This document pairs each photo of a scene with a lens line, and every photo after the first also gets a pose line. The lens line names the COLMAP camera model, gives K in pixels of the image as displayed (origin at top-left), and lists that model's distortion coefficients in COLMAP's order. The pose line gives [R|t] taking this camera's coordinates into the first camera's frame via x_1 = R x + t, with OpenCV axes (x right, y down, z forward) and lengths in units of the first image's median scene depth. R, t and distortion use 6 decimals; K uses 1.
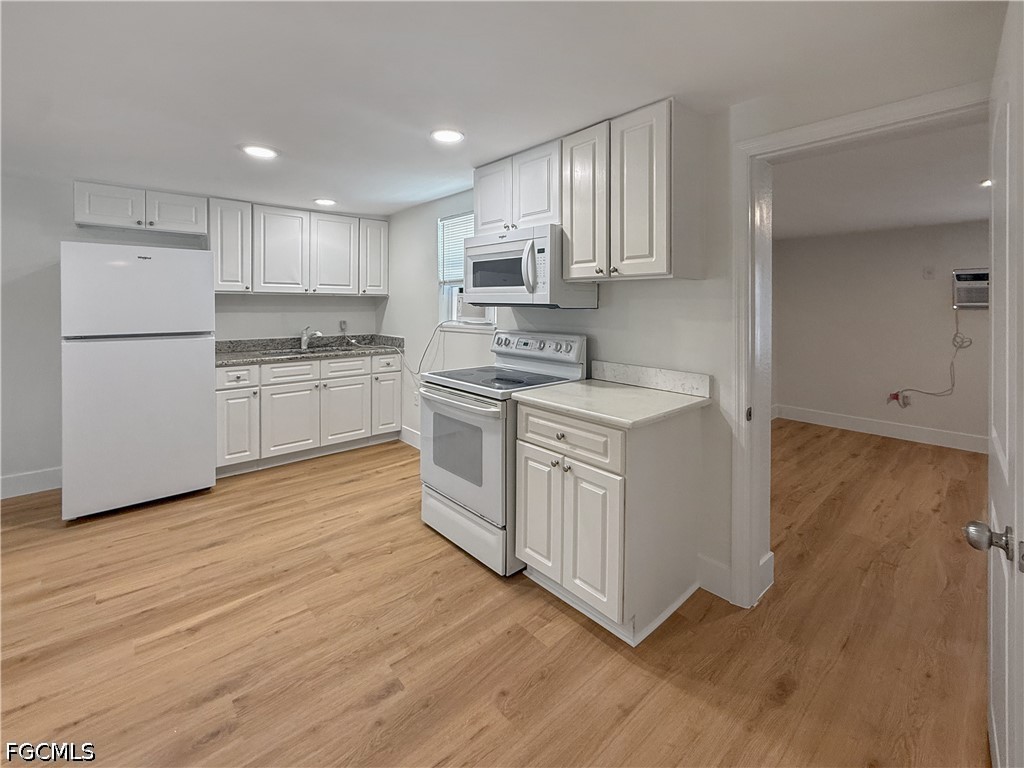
lens RADIAL K [[441.2, 0, 510.6], [0, 441.2, 309.0], [0, 0, 1]] dist [-0.000336, -0.000194]
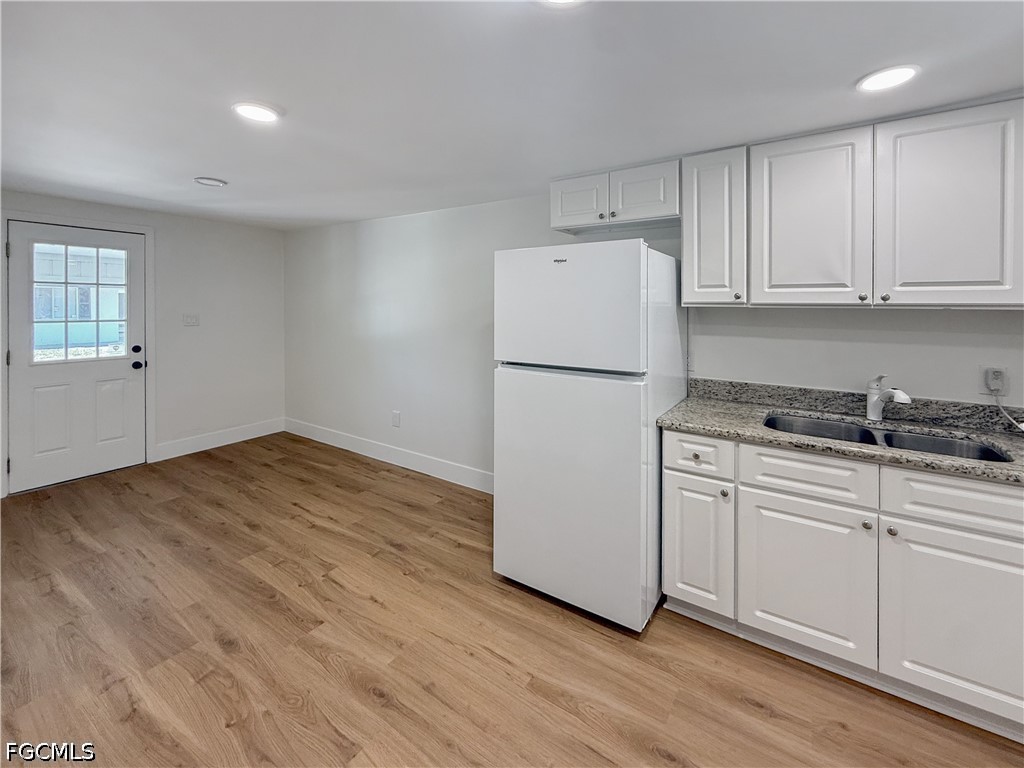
lens RADIAL K [[441.2, 0, 510.6], [0, 441.2, 309.0], [0, 0, 1]] dist [-0.000336, -0.000194]
pose [[0.242324, 0.006241, -0.970175, -0.146969], [-0.013493, 0.999904, 0.003061, -0.037453], [0.970101, 0.012349, 0.242385, 0.731094]]
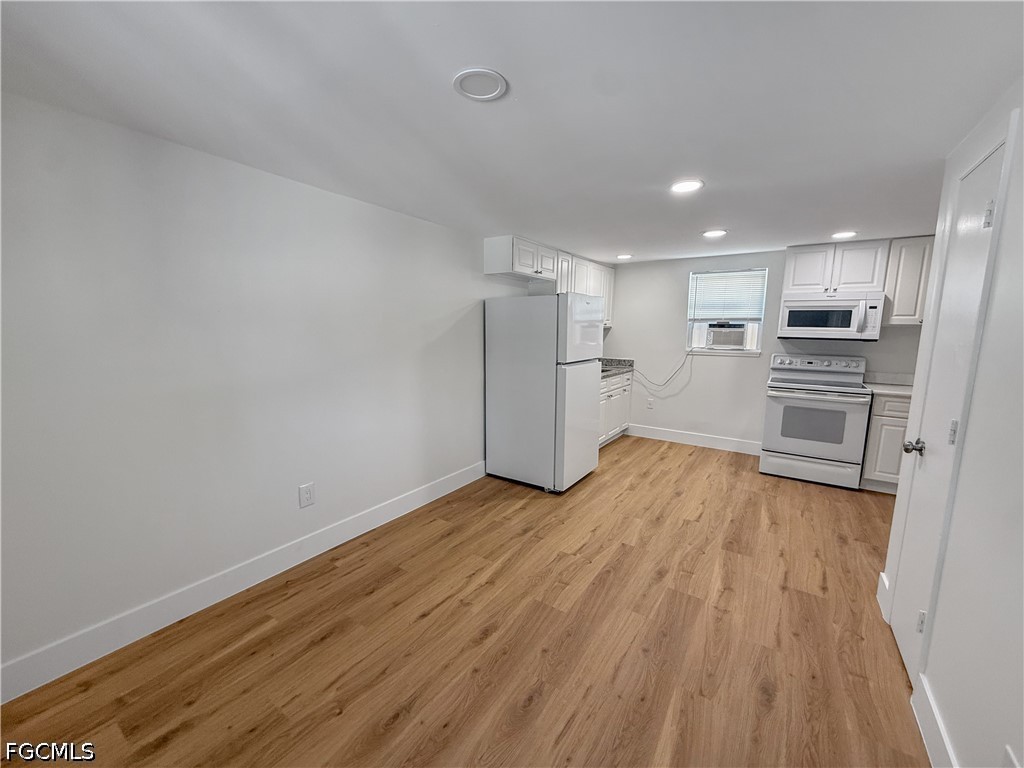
lens RADIAL K [[409.6, 0, 510.2], [0, 409.6, 387.1], [0, 0, 1]] dist [-0.001371, -0.000278]
pose [[0.970929, -0.028849, 0.237623, -1.339404], [-0.003778, 0.990740, 0.135719, -0.030373], [-0.239338, -0.132672, 0.961829, -0.174257]]
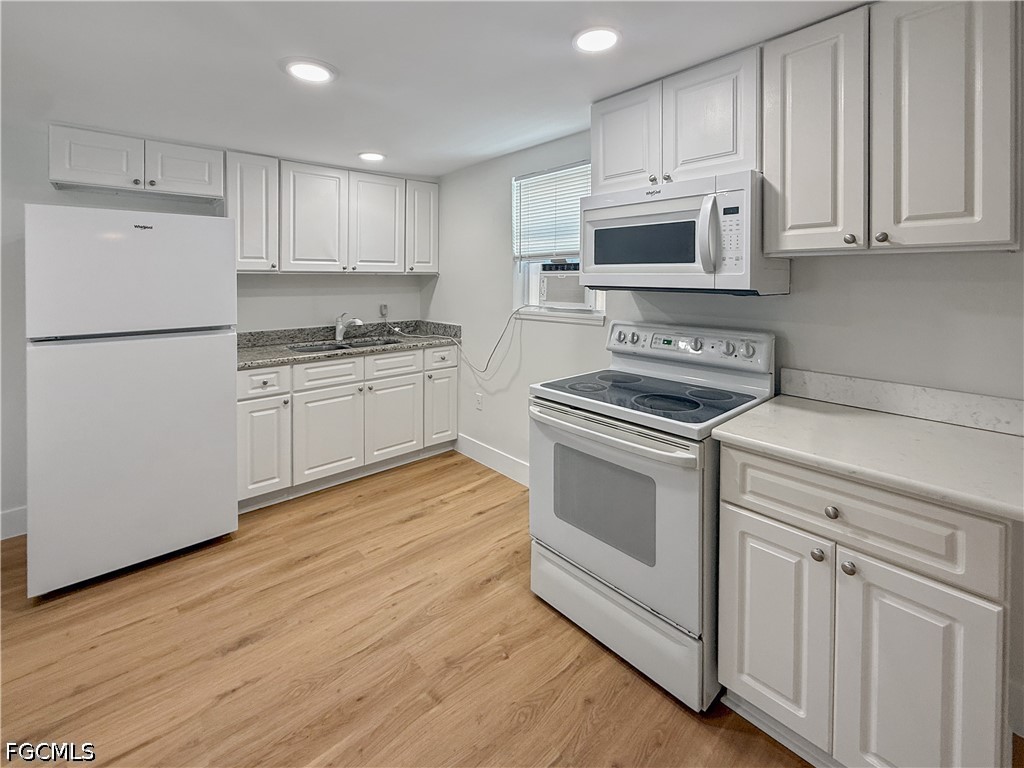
lens RADIAL K [[448.3, 0, 514.5], [0, 448.3, 280.9], [0, 0, 1]] dist [-0.001990, -0.000421]
pose [[0.999986, -0.005286, -0.000026, -0.210246], [0.005286, 0.999969, -0.005759, -0.017985], [0.000056, 0.005759, 0.999983, 0.252746]]
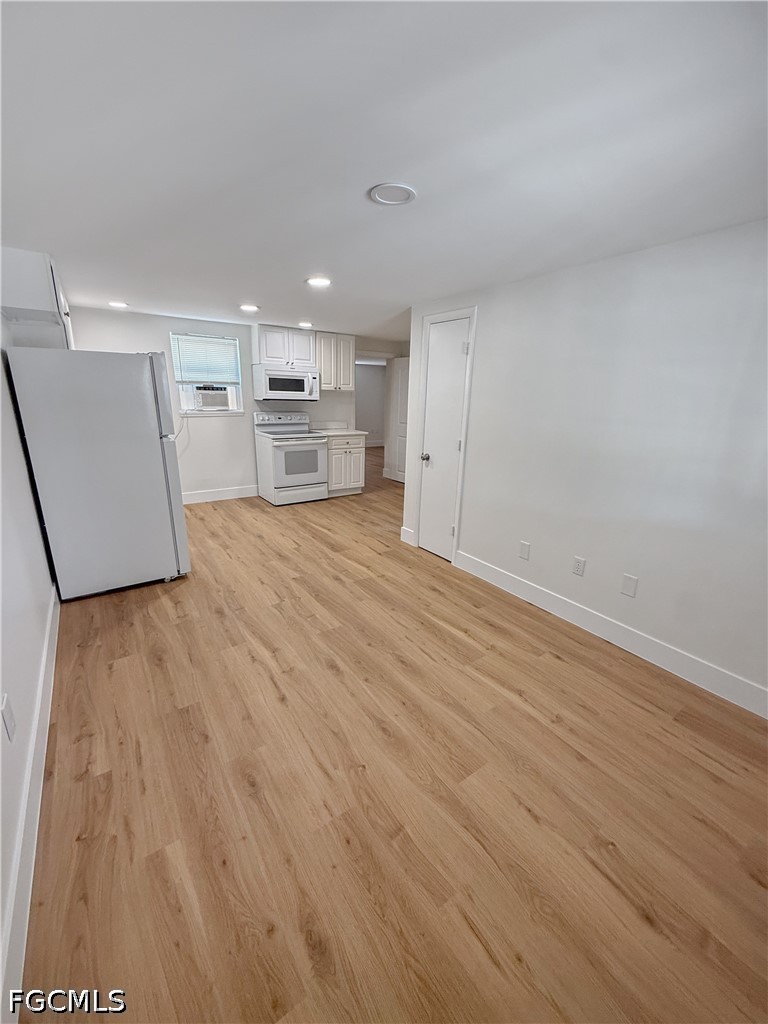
lens RADIAL K [[409.6, 0, 384.0], [0, 409.6, 512.0], [0, 0, 1]] dist [-0.001371, -0.000278]
pose [[0.115939, -0.280825, 0.952730, -1.886942], [-0.014361, 0.958625, 0.284310, -0.056038], [-0.993152, -0.046645, 0.107109, 0.252712]]
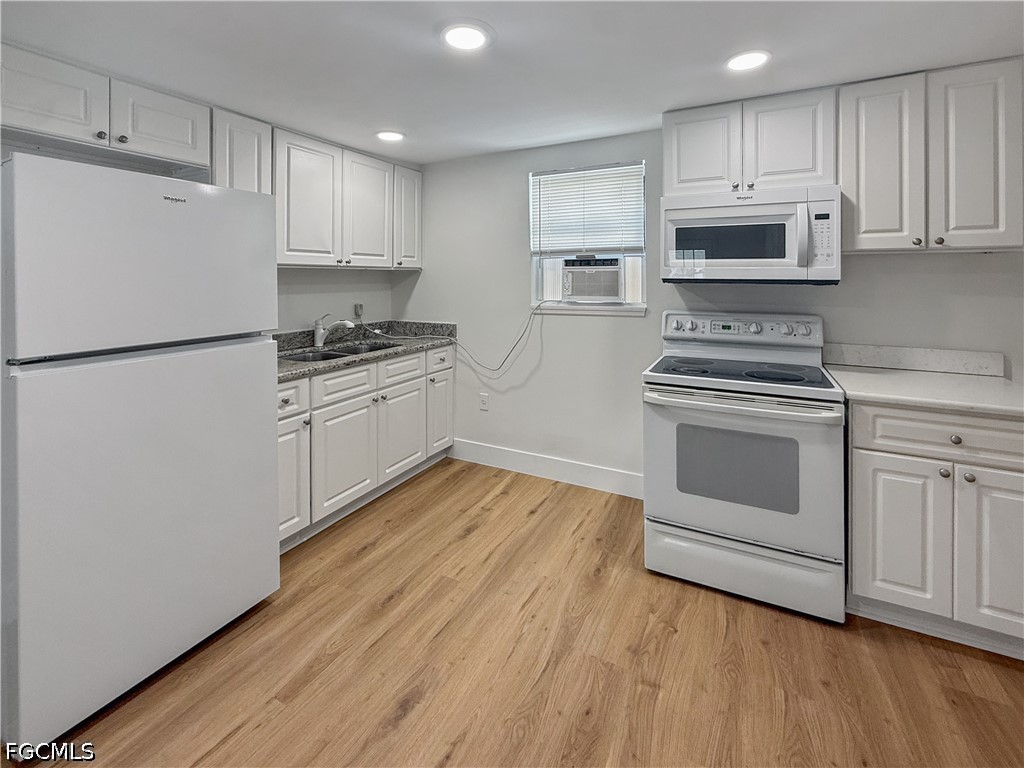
lens RADIAL K [[450.9, 0, 519.9], [0, 450.9, 277.2], [0, 0, 1]] dist [-0.000072, -0.000426]
pose [[0.930952, -0.006067, 0.365091, -0.629124], [0.010281, 0.999901, -0.009600, -0.011698], [-0.364997, 0.012691, 0.930922, 0.331925]]
